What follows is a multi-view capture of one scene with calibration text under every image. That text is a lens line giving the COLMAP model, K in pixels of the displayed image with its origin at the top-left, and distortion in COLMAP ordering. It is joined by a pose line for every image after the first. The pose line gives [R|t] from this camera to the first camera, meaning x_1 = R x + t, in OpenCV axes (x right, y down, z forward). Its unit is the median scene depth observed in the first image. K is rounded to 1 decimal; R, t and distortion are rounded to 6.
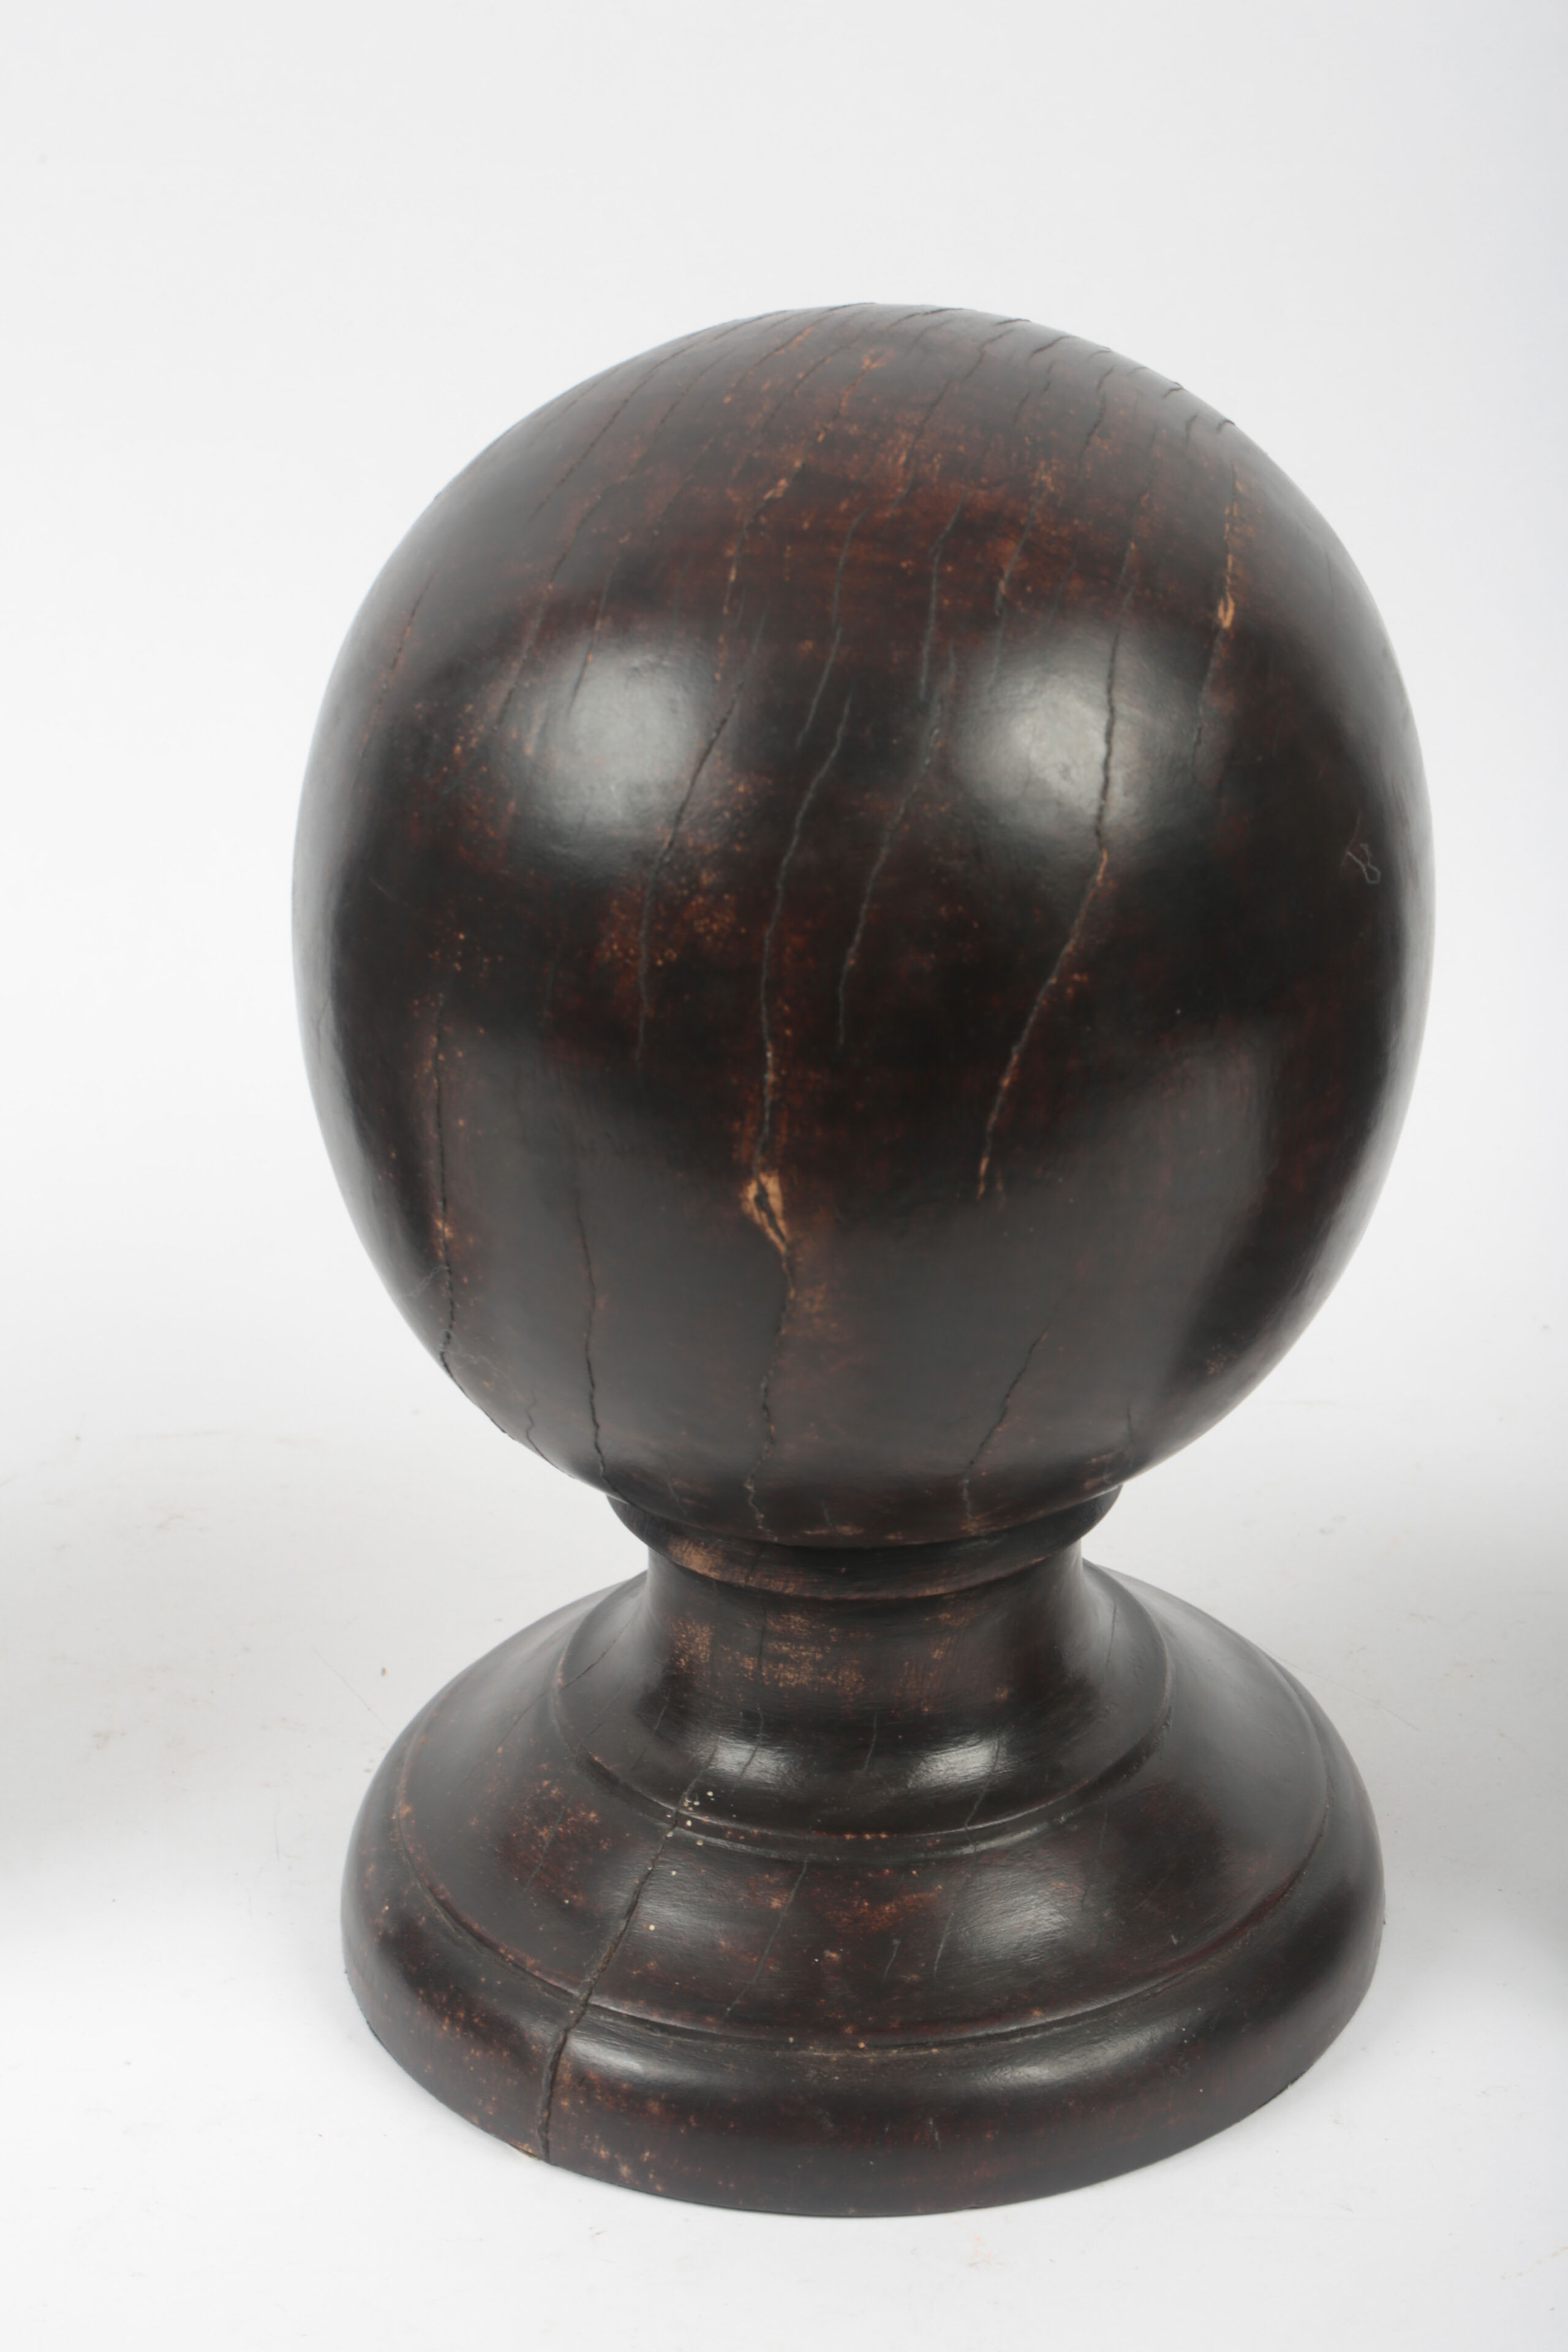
lens RADIAL K [[8705.6, 0, 788.0], [0, 8705.6, 1190.0], [0, 0, 1]] dist [-0.110832, 0.000000]
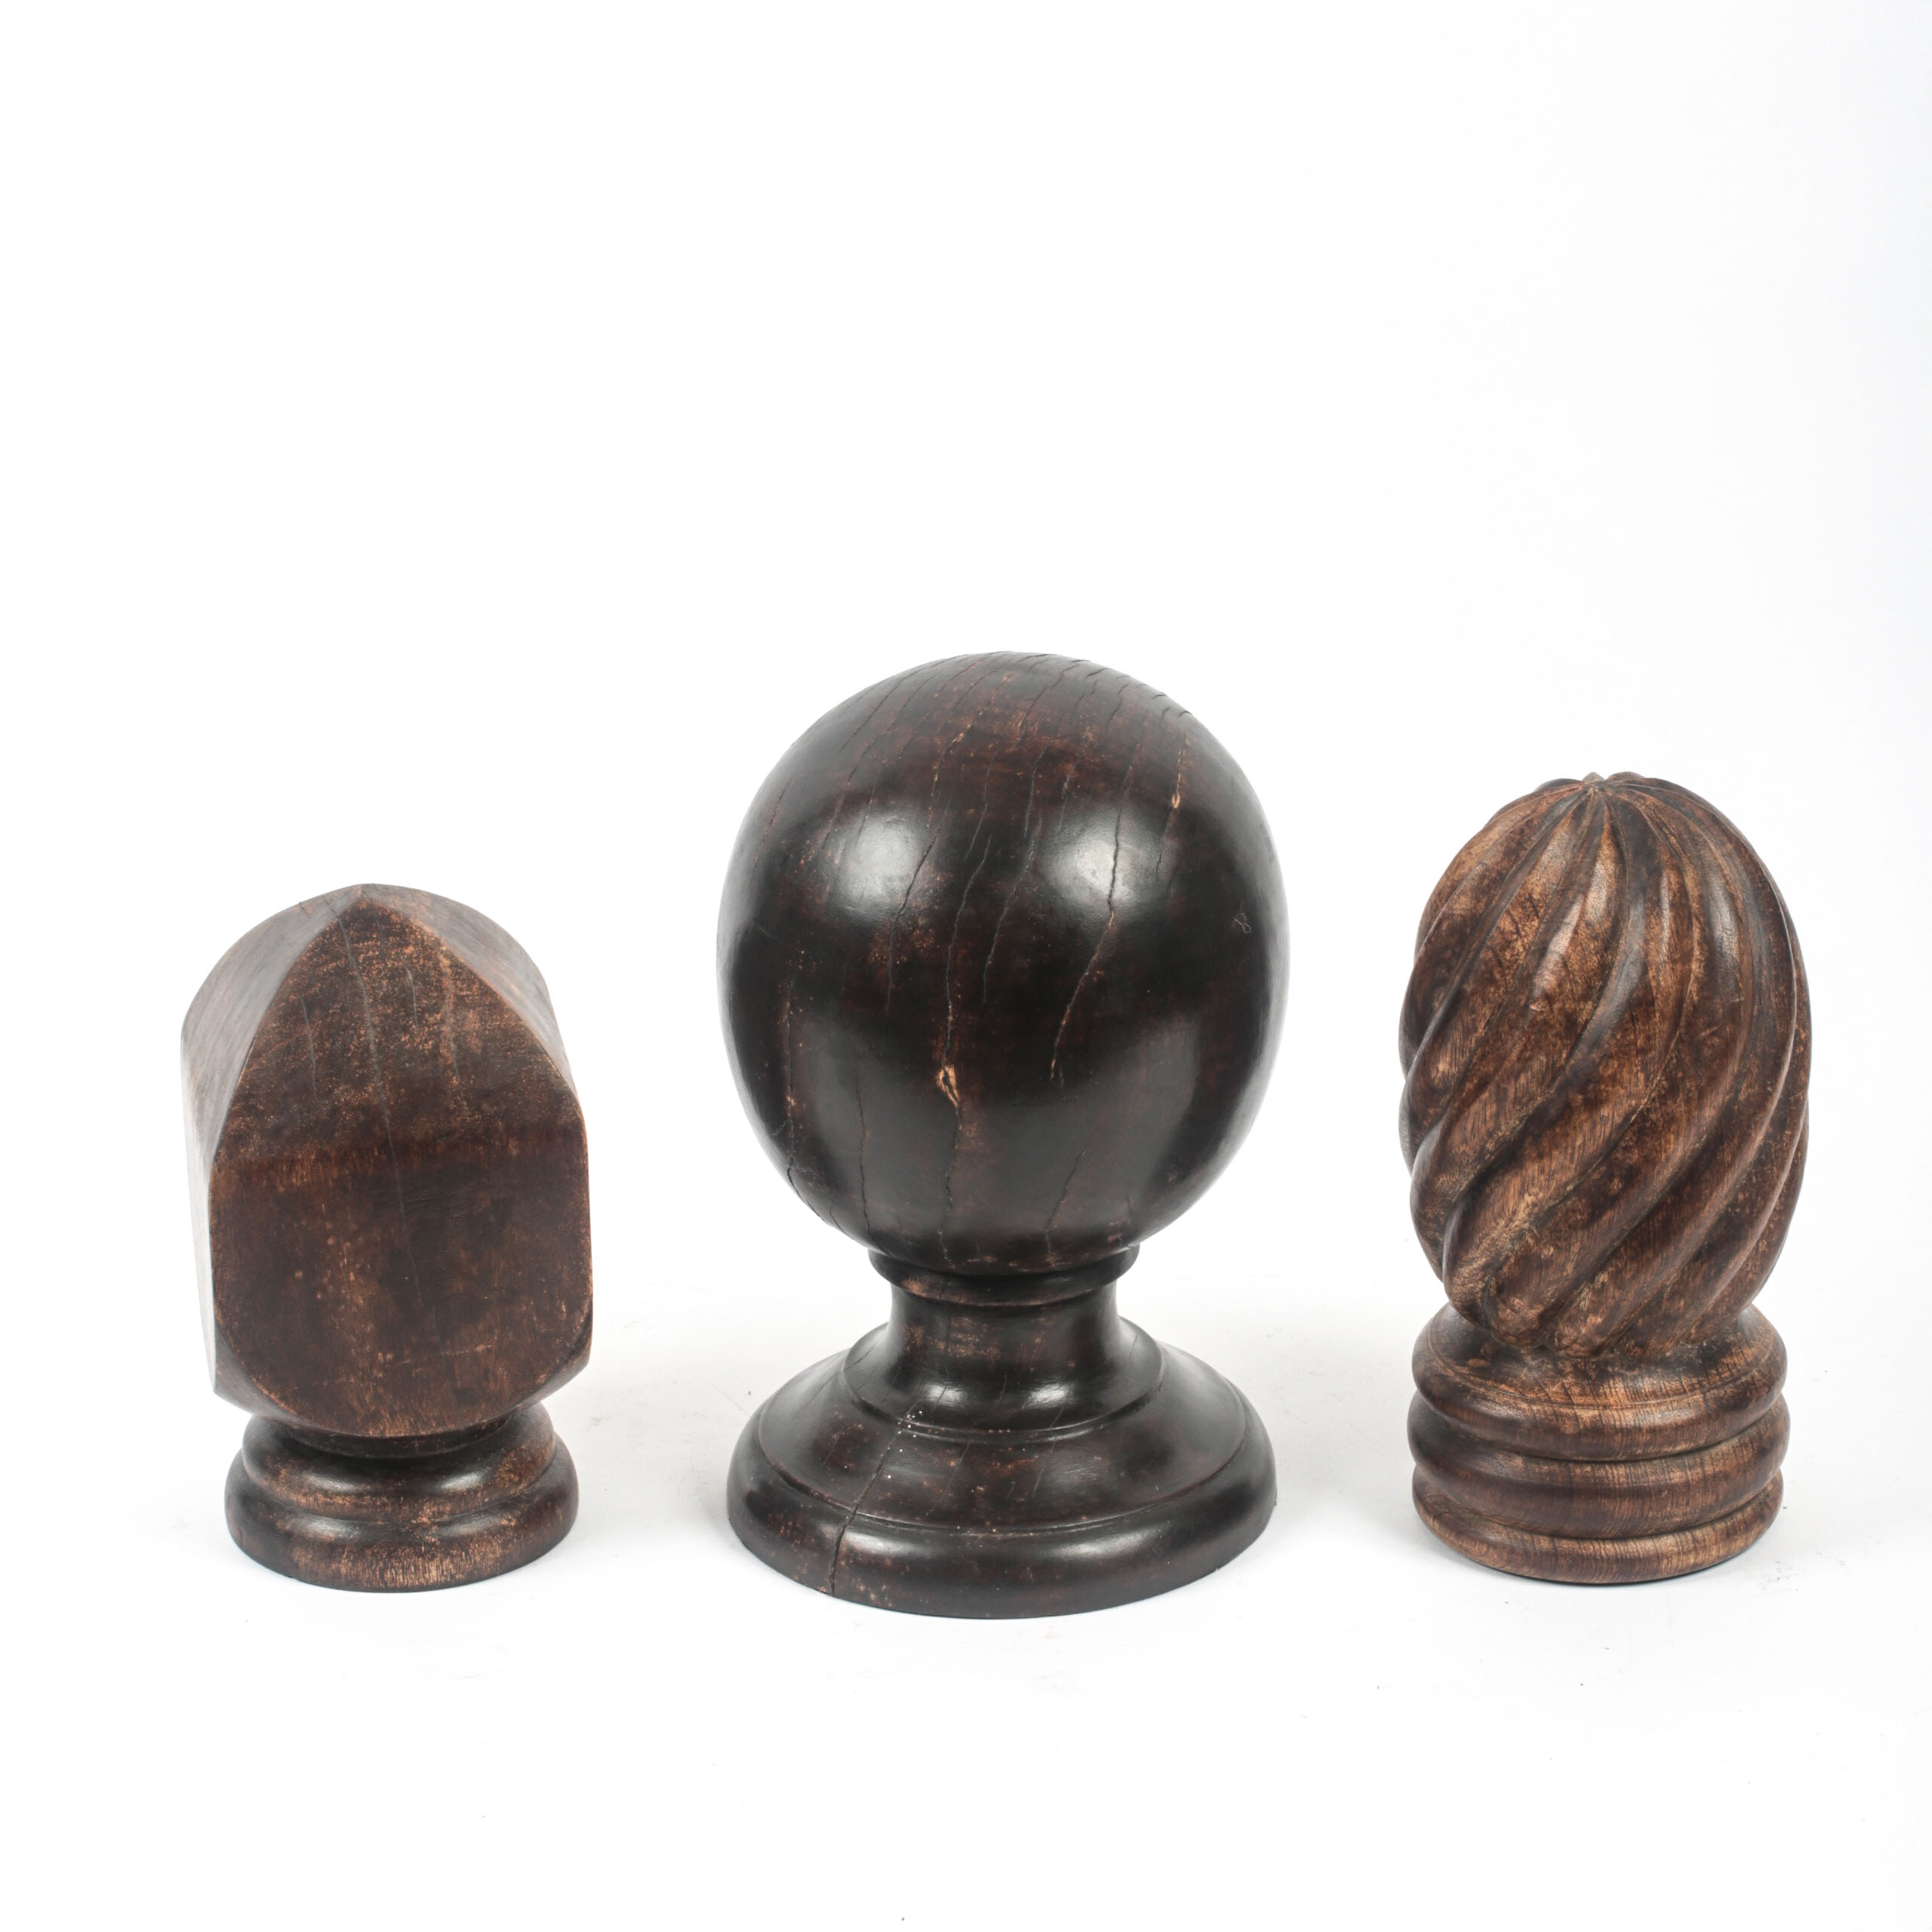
lens RADIAL K [[9303.8, 0, 965.5], [0, 9303.8, 961.9], [0, 0, 1]] dist [-0.112677, 0.000000]
pose [[0.999784, 0.014345, -0.015035, 0.033079], [-0.015440, 0.997028, -0.075481, 0.134336], [0.013907, 0.075697, 0.997034, -1.156856]]
